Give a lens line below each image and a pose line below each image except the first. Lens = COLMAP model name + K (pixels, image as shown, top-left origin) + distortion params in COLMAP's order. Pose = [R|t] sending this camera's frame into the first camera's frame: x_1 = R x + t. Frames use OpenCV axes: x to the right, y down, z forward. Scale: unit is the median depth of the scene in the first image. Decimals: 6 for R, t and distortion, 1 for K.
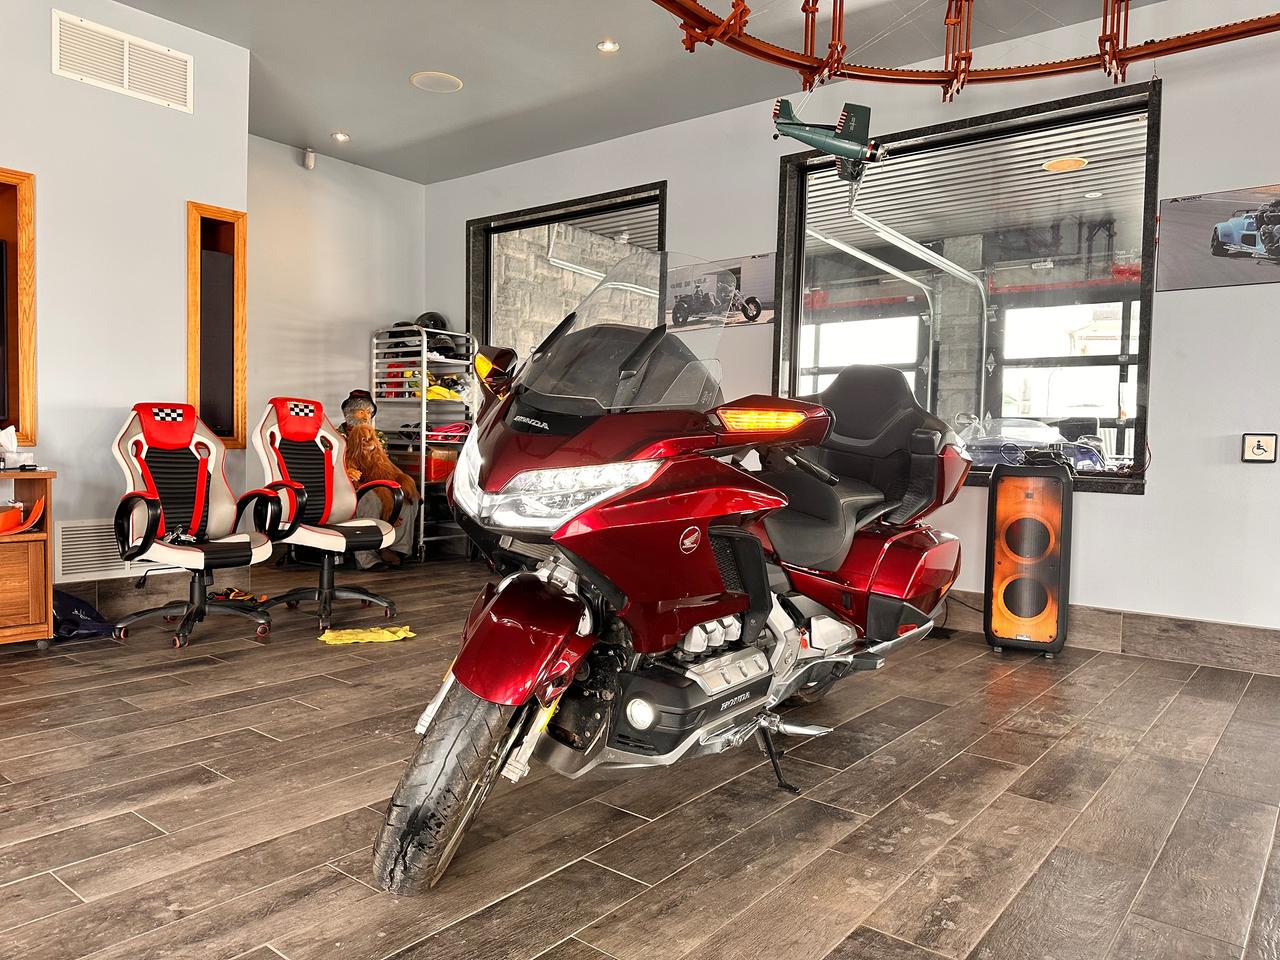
lens RADIAL K [[893.1, 0, 643.2], [0, 893.1, 458.1], [0, 0, 1]] dist [0.053409, -0.001227]
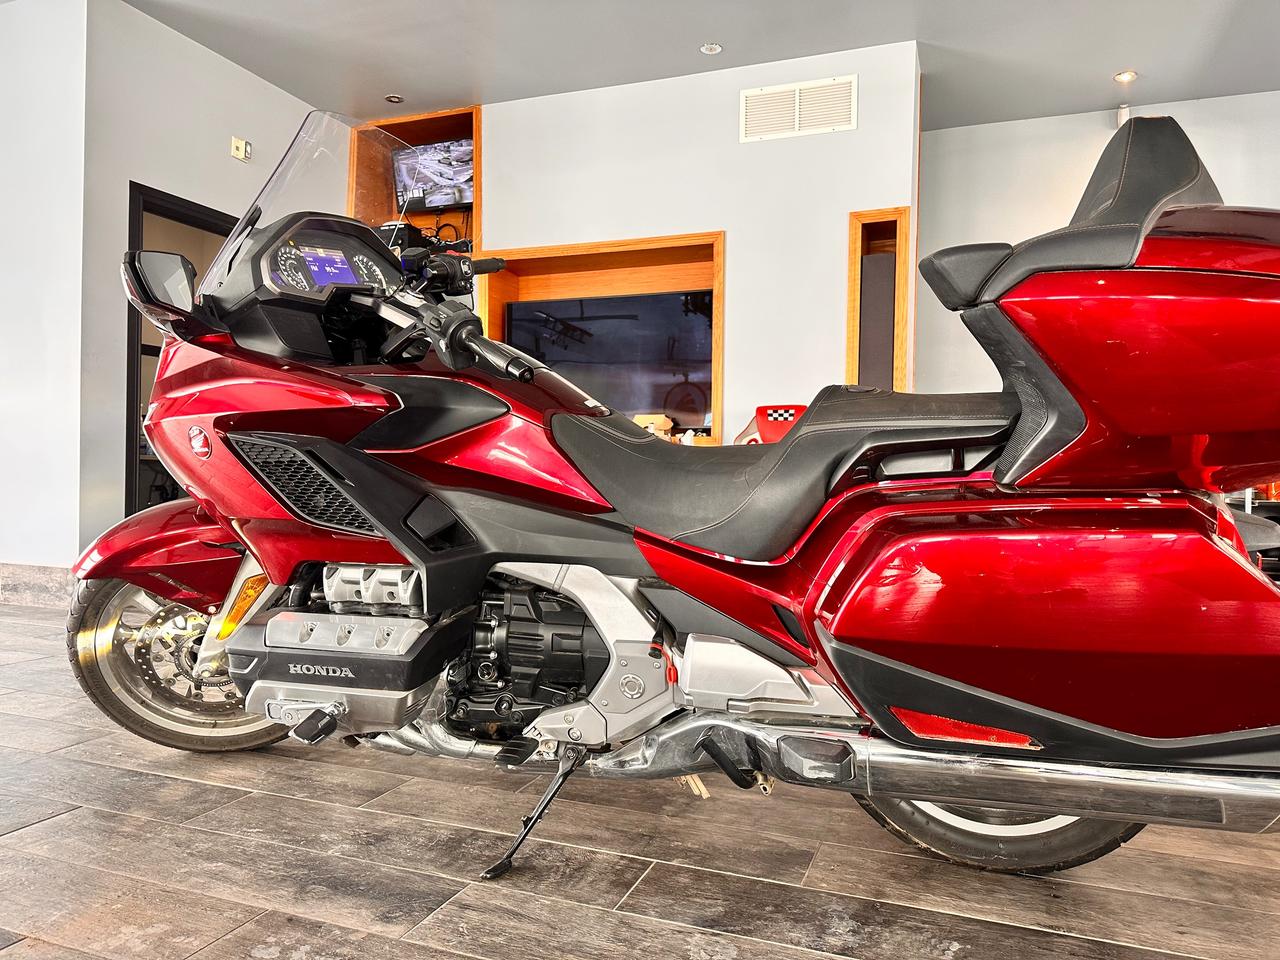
lens RADIAL K [[899.4, 0, 645.4], [0, 899.4, 496.5], [0, 0, 1]] dist [0.004870, -0.003993]
pose [[0.314747, 0.001508, -0.949174, 0.656921], [-0.028665, 0.999558, -0.007918, 0.091948], [0.948743, 0.029700, 0.314651, 0.749192]]
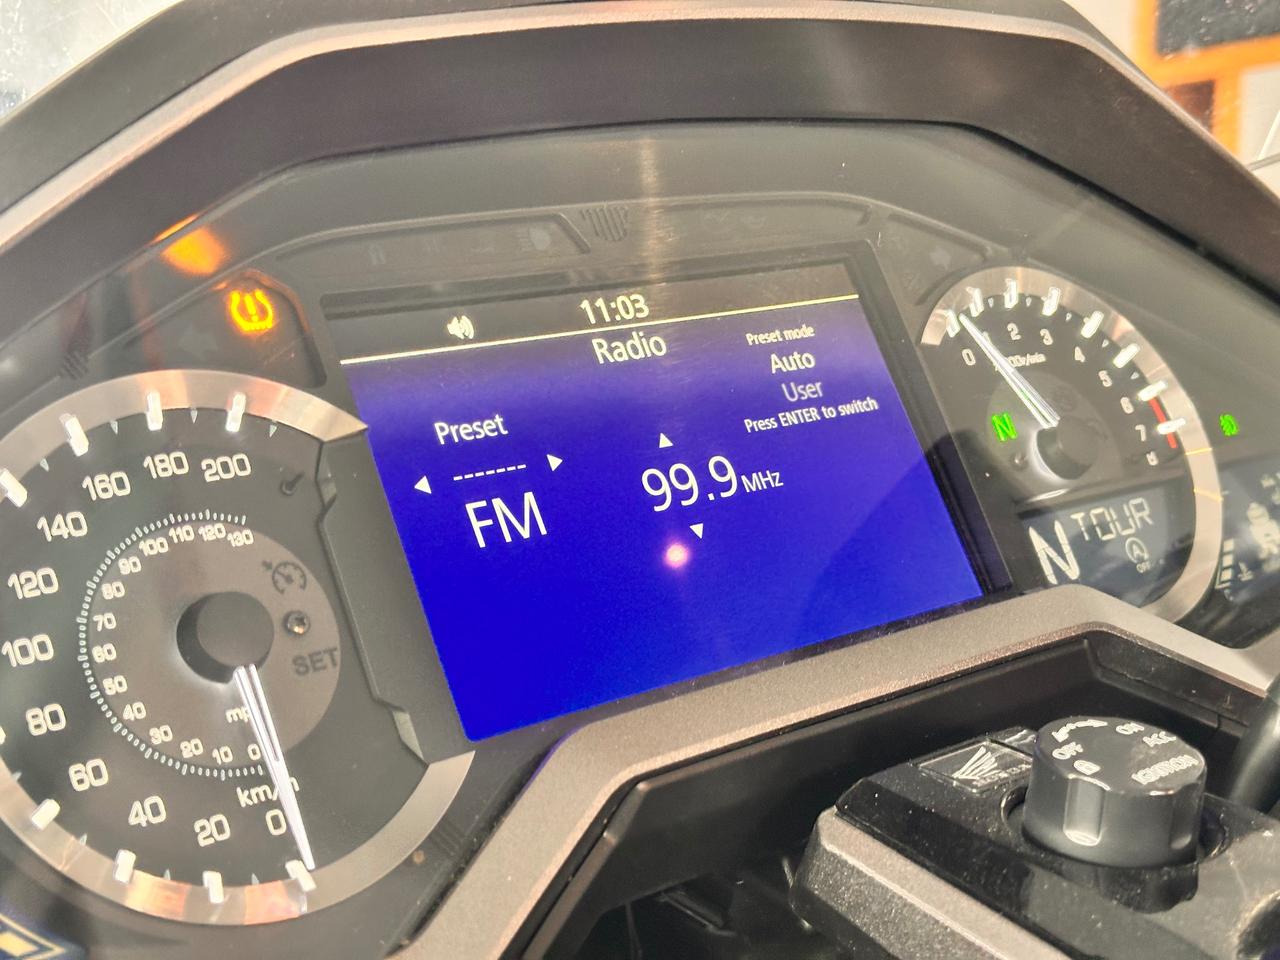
lens RADIAL K [[1784.6, 0, 640.0], [0, 1784.6, 480.0], [0, 0, 1]] dist [-0.009920, -0.039189]
pose [[-0.279707, 0.000638, -0.960085, 0.117502], [-0.070743, 0.997268, 0.021273, -0.068352], [0.957476, 0.073869, -0.278897, 0.767019]]
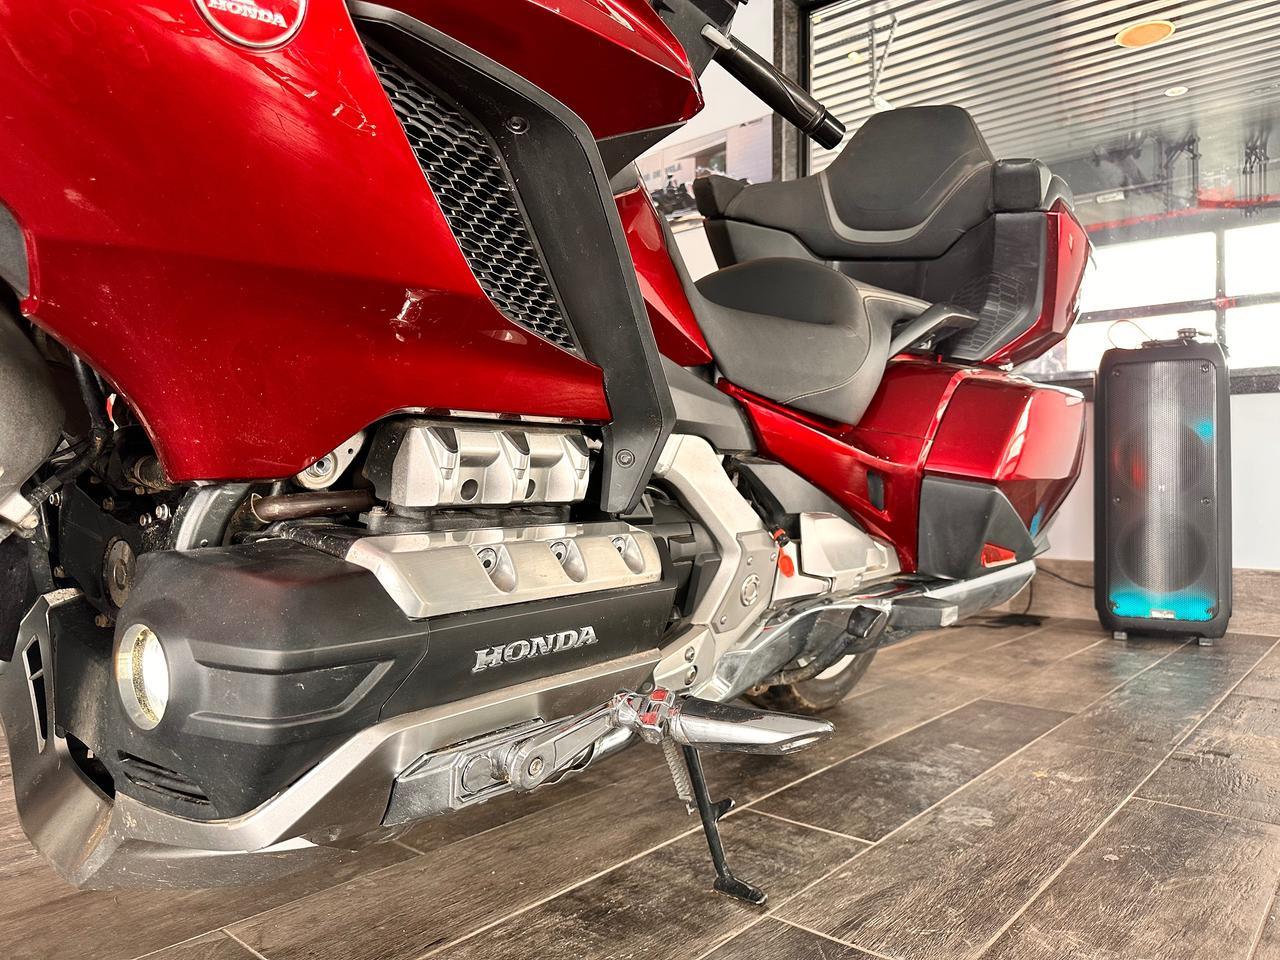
lens RADIAL K [[898.7, 0, 644.5], [0, 898.7, 464.7], [0, 0, 1]] dist [0.011993, 0.001949]
pose [[0.999138, -0.022584, -0.034828, 0.114905], [0.020981, 0.998734, -0.045709, 0.161302], [0.035816, 0.044939, 0.998347, 0.491051]]
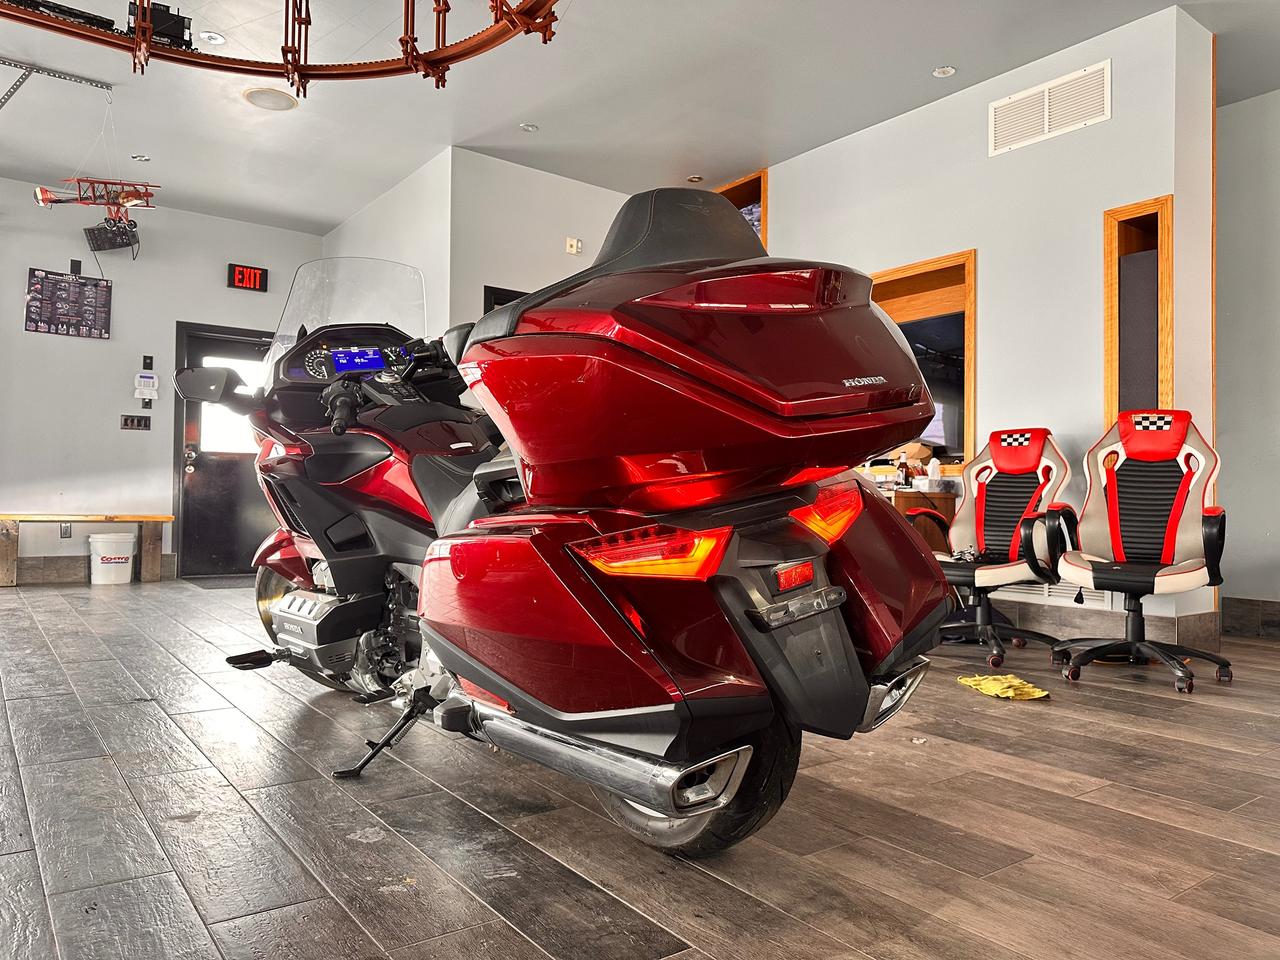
lens RADIAL K [[910.3, 0, 647.2], [0, 910.3, 486.5], [0, 0, 1]] dist [0.003467, -0.004121]
pose [[-0.246823, -0.044322, -0.968047, 0.816610], [-0.043595, 0.998450, -0.034599, 0.083629], [0.968080, 0.033662, -0.248372, 1.258082]]
